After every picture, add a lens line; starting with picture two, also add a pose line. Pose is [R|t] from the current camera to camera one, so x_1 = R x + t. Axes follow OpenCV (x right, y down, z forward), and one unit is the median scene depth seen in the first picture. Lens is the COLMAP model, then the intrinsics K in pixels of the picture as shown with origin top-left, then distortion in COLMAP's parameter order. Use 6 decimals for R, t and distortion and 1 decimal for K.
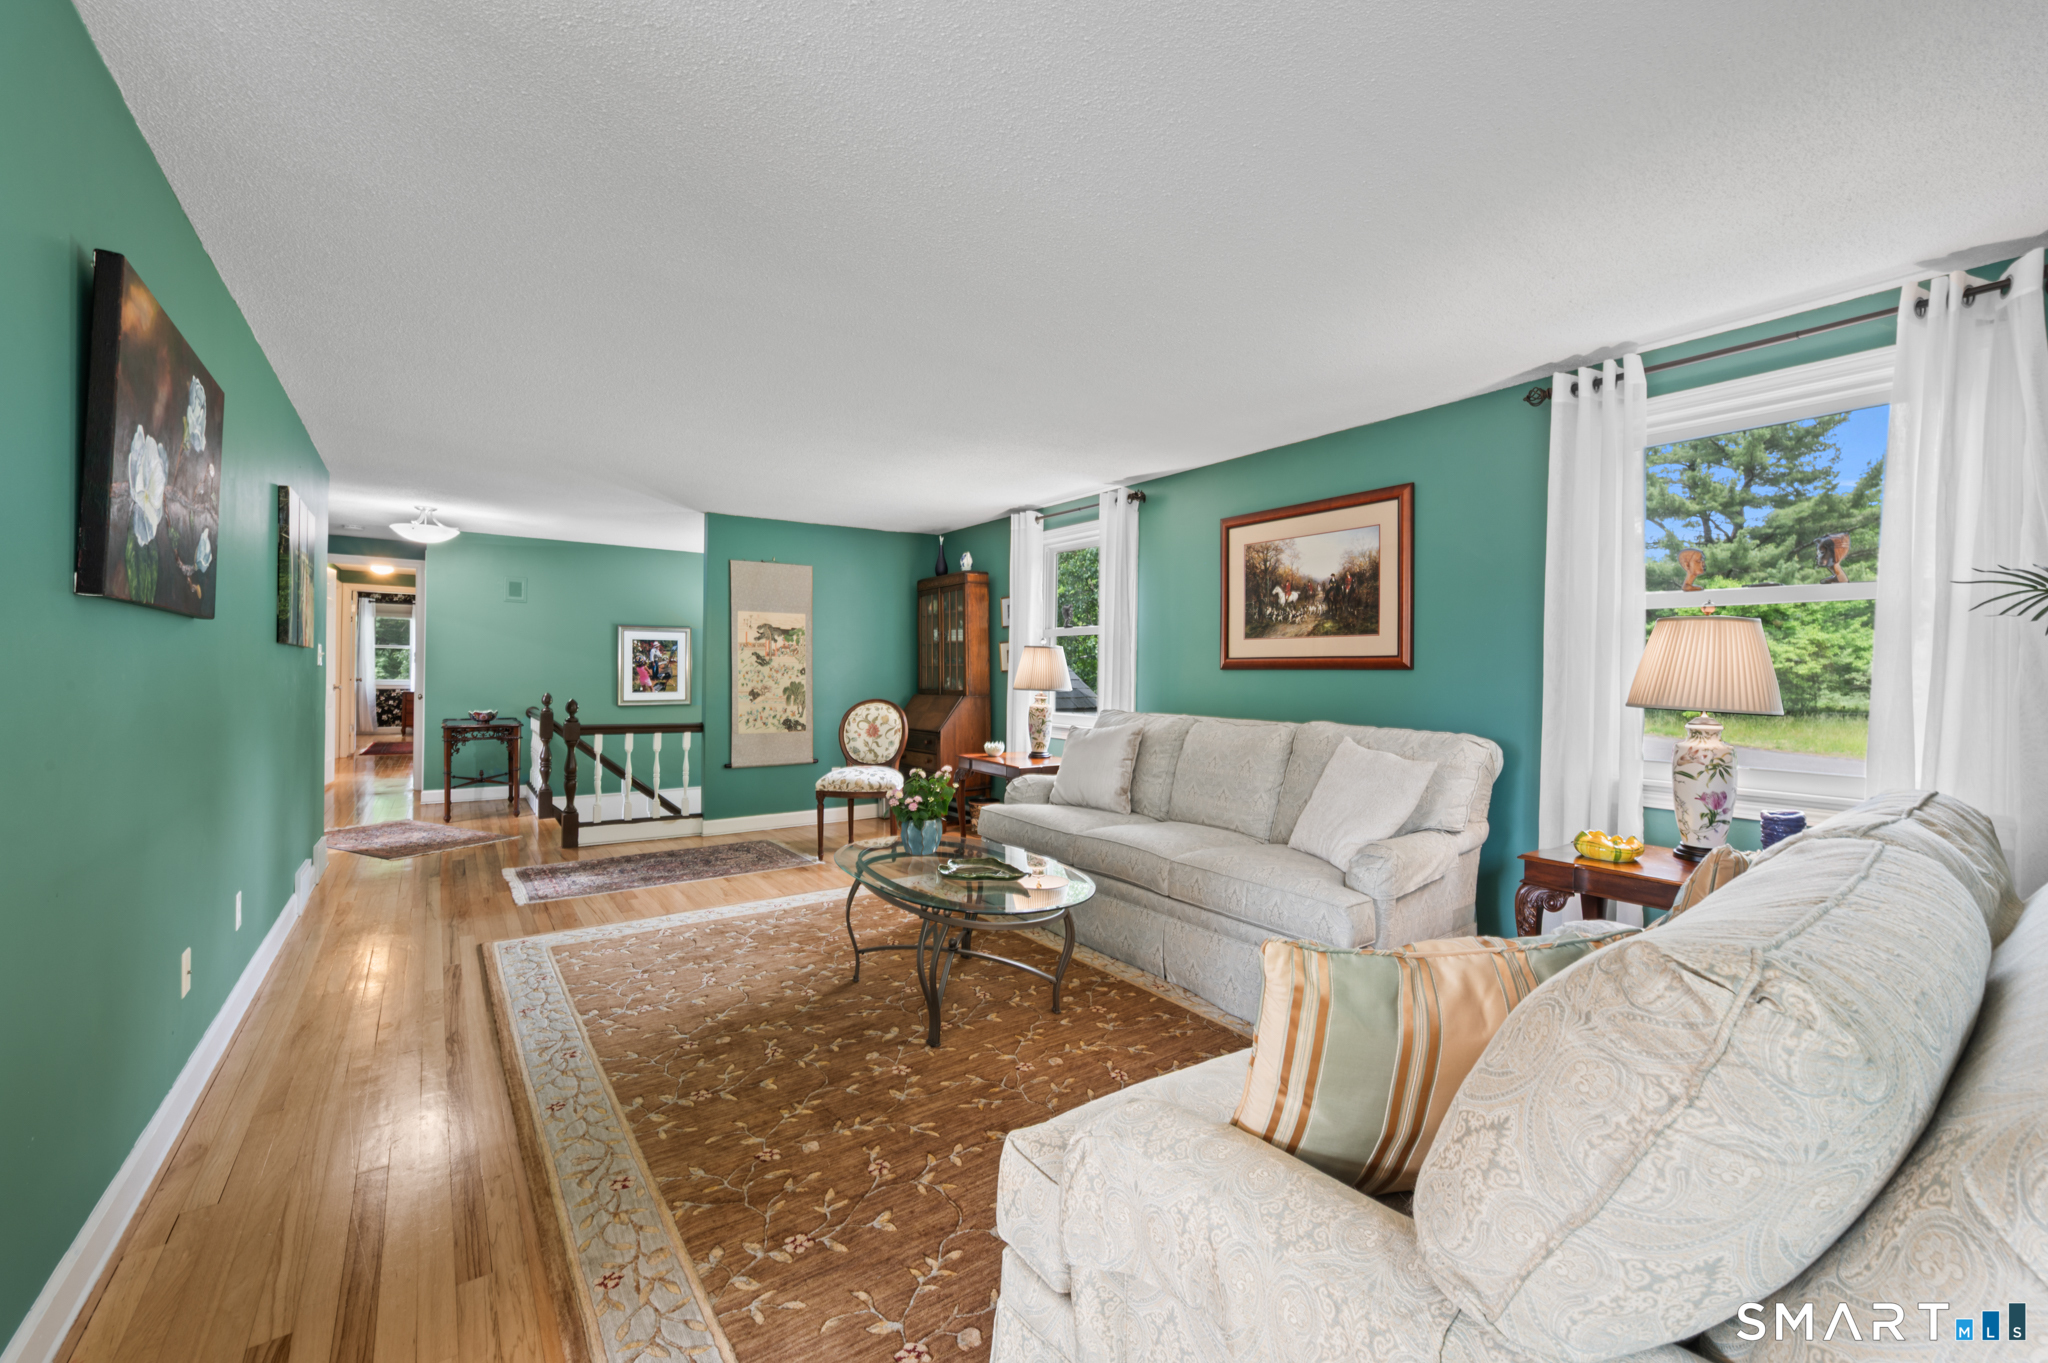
lens RADIAL K [[827.9, 0, 1024.0], [0, 827.9, 681.5], [0, 0, 1]] dist [-0.000226, -0.000040]
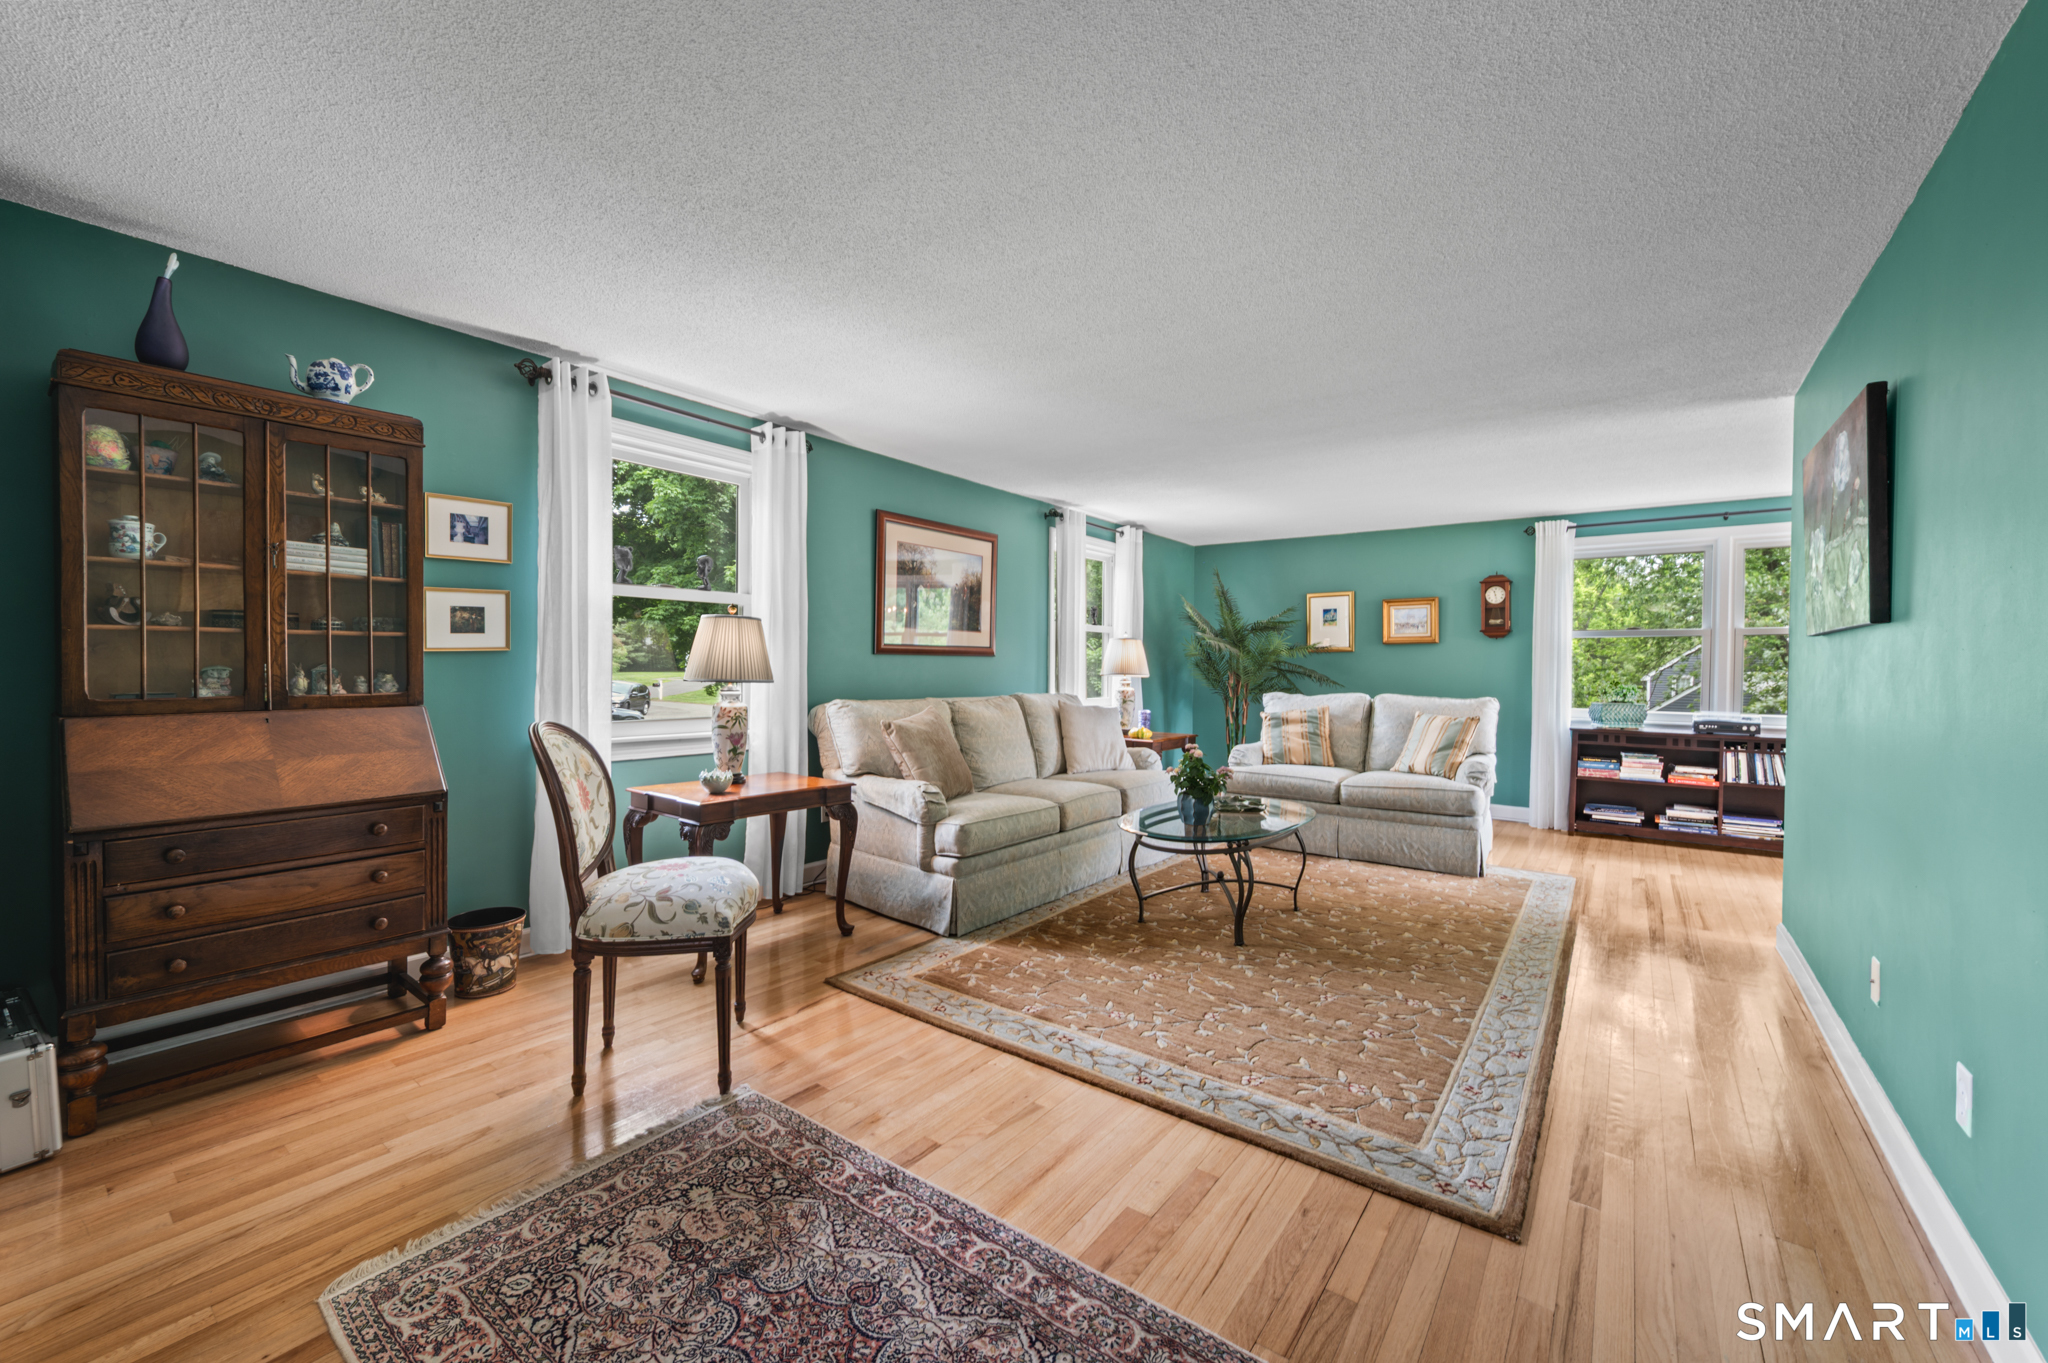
lens RADIAL K [[827.9, 0, 1024.0], [0, 827.9, 681.5], [0, 0, 1]] dist [-0.000226, -0.000040]
pose [[-0.313478, -0.042051, 0.948664, -0.818244], [-0.012264, 0.999115, 0.040235, -0.023878], [-0.949516, 0.000978, -0.313716, 1.153821]]
